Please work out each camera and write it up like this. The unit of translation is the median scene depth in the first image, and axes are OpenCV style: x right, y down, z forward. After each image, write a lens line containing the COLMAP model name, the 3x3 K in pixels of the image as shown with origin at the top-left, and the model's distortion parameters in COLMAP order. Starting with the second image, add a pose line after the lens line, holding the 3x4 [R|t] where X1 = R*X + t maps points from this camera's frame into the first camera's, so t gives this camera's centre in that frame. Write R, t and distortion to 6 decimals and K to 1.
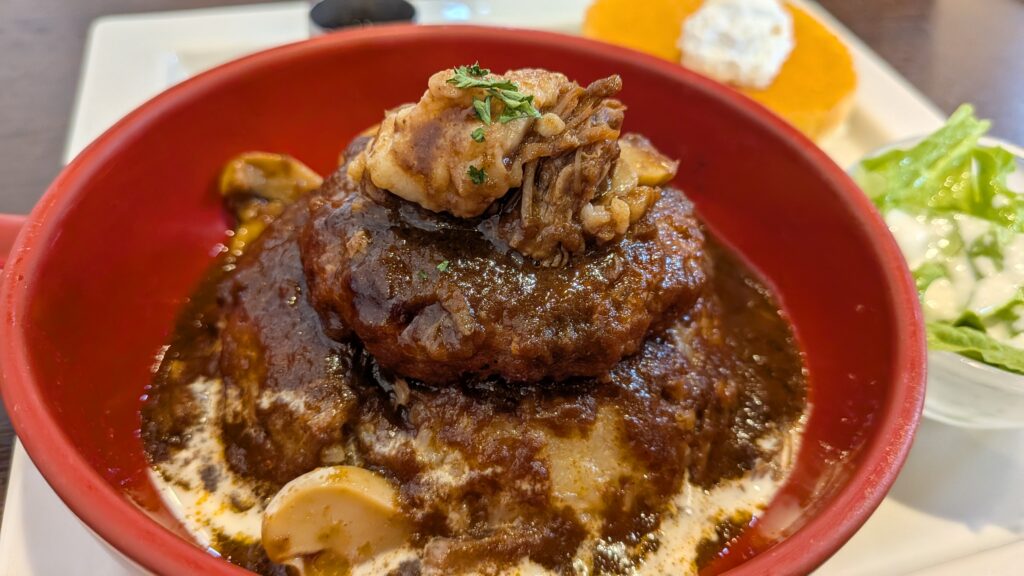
lens RADIAL K [[811.7, 0, 512.0], [0, 811.7, 288.0], [0, 0, 1]] dist [0.000916, -0.155171]
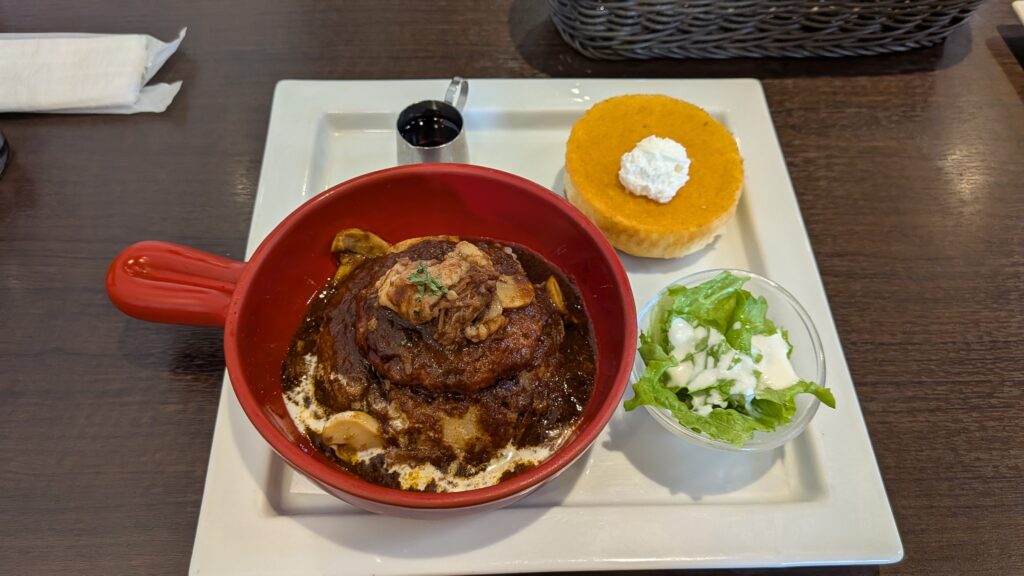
lens RADIAL K [[811.7, 0, 512.0], [0, 811.7, 288.0], [0, 0, 1]] dist [0.000916, -0.155171]
pose [[0.971269, 0.168451, -0.168110, 0.555721], [-0.132018, 0.969107, 0.208332, -0.671457], [0.198011, -0.180153, 0.963502, -1.114107]]
